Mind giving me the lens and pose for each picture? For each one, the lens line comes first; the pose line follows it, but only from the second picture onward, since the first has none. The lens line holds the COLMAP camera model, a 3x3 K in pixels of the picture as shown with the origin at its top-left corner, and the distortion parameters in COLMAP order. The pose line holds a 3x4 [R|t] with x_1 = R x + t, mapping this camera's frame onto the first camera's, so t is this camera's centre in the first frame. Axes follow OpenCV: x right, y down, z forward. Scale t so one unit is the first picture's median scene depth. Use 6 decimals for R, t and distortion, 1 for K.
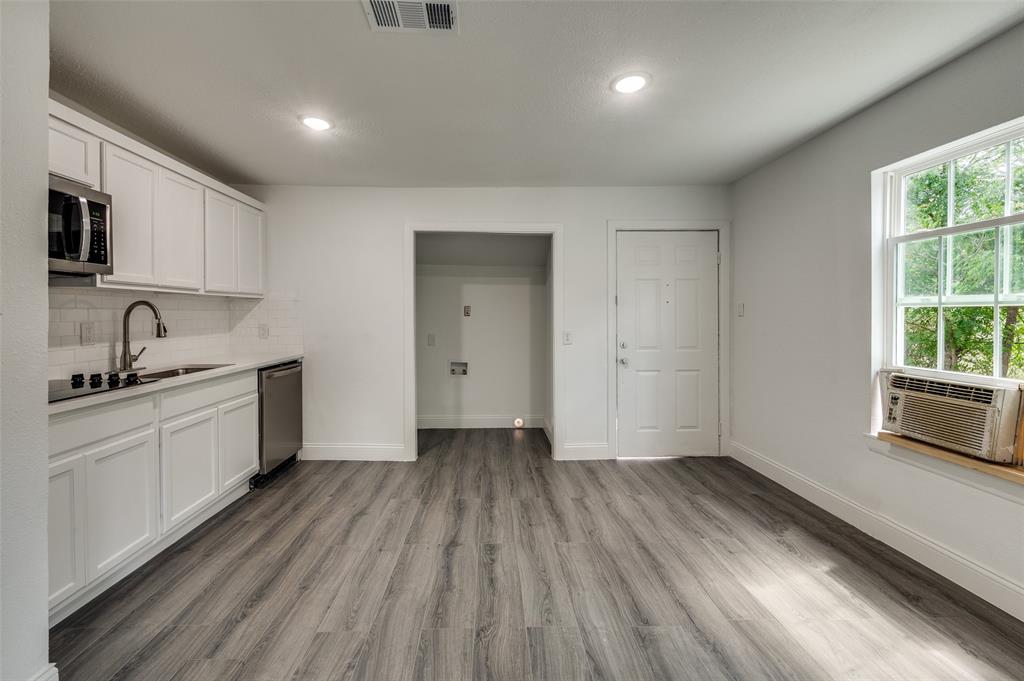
lens RADIAL K [[412.4, 0, 498.2], [0, 412.4, 321.3], [0, 0, 1]] dist [-0.000317, -0.000024]
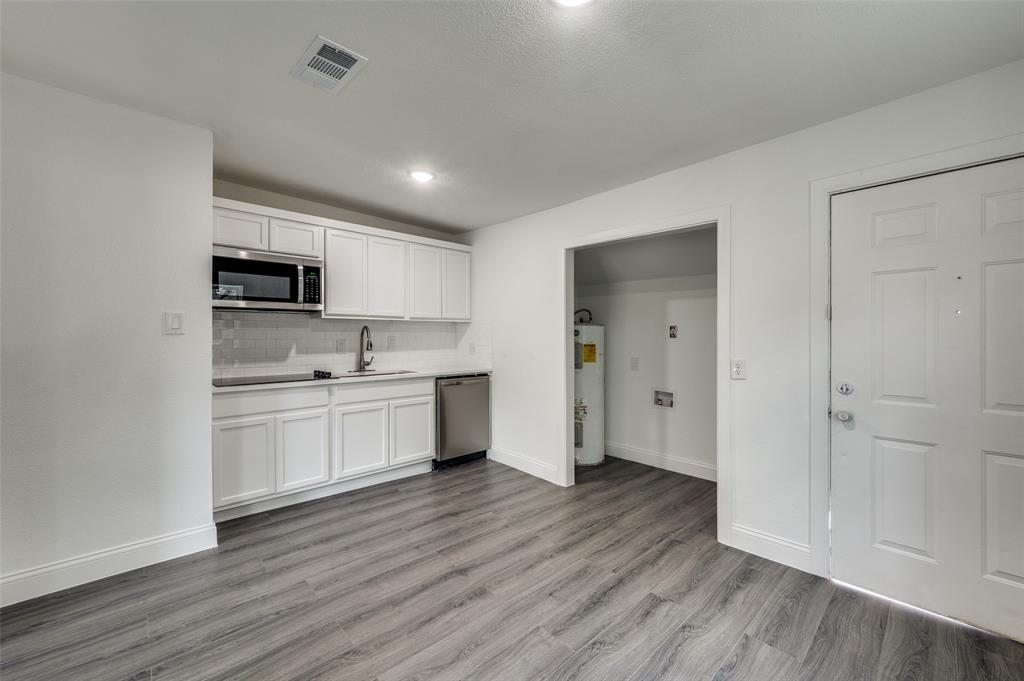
lens RADIAL K [[402.0, 0, 516.5], [0, 402.0, 339.8], [0, 0, 1]] dist [0.001864, -0.000018]
pose [[0.676598, 0.010223, -0.736282, 0.649141], [-0.015090, 0.999886, 0.000016, -0.006876], [0.736198, 0.011100, 0.676675, 0.434089]]
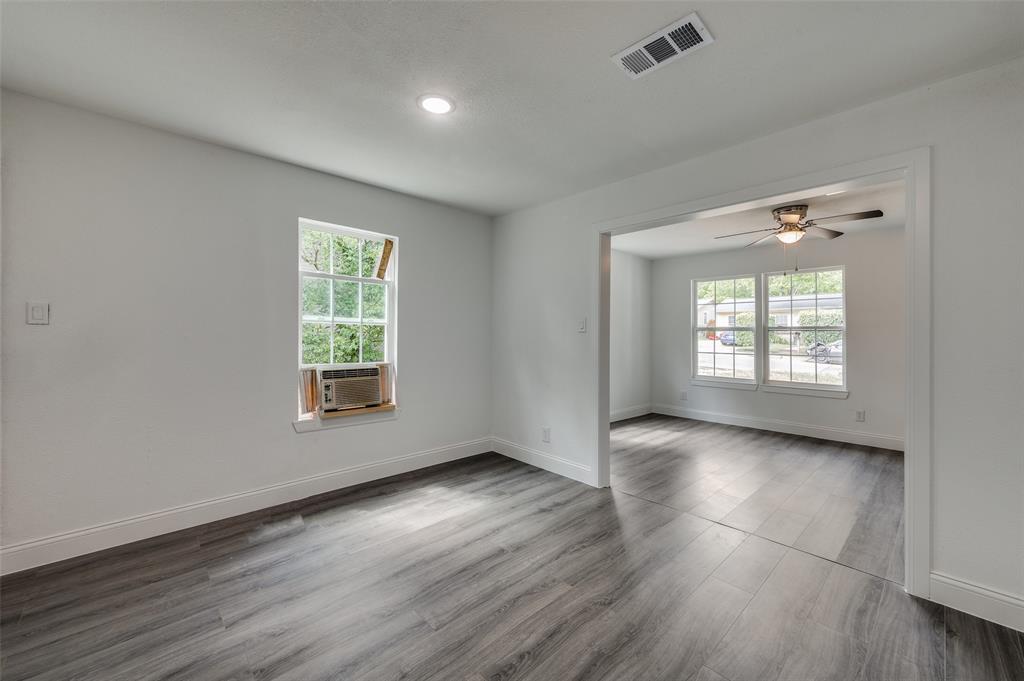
lens RADIAL K [[408.2, 0, 516.2], [0, 408.2, 331.5], [0, 0, 1]] dist [0.000359, 0.000012]
pose [[-0.671331, -0.003075, 0.741151, -0.498982], [-0.002694, 0.999995, 0.001709, -0.009300], [-0.741153, -0.000850, -0.671336, 1.357587]]
